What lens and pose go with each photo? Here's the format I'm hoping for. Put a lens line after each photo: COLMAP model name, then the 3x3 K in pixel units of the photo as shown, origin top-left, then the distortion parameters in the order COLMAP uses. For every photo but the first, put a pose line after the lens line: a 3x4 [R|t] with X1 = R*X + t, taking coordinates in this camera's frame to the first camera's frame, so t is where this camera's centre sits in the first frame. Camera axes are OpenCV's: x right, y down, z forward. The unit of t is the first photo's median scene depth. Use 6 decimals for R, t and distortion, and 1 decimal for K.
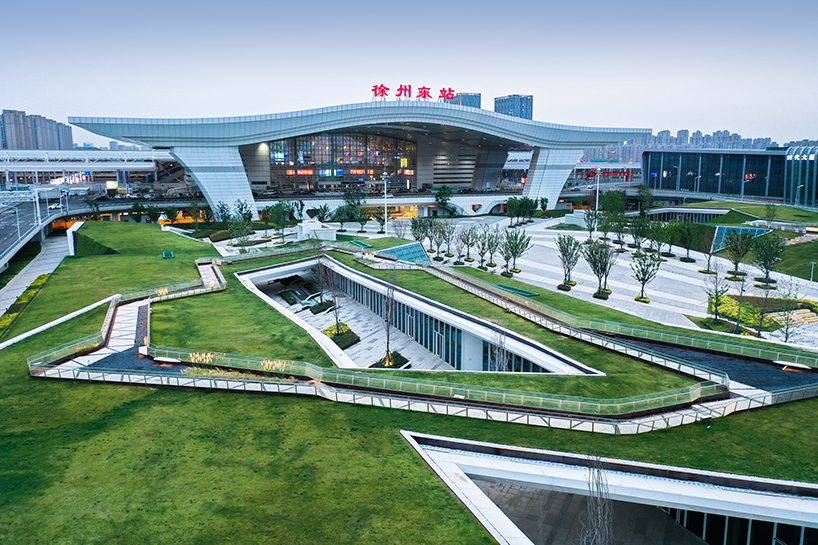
lens RADIAL K [[639.1, 0, 409.0], [0, 639.1, 272.5], [0, 0, 1]] dist [0.008254, 0.003380]
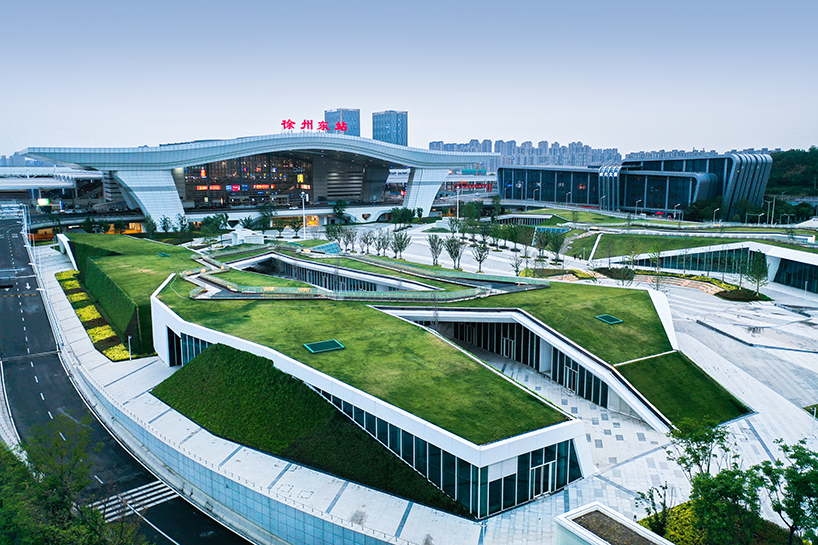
lens RADIAL K [[639.1, 0, 409.0], [0, 639.1, 272.5], [0, 0, 1]] dist [0.008254, 0.003380]
pose [[0.982364, -0.033472, 0.183956, -0.051241], [0.035576, 0.999334, -0.008147, 0.022592], [-0.183560, 0.014547, 0.982901, -0.260848]]
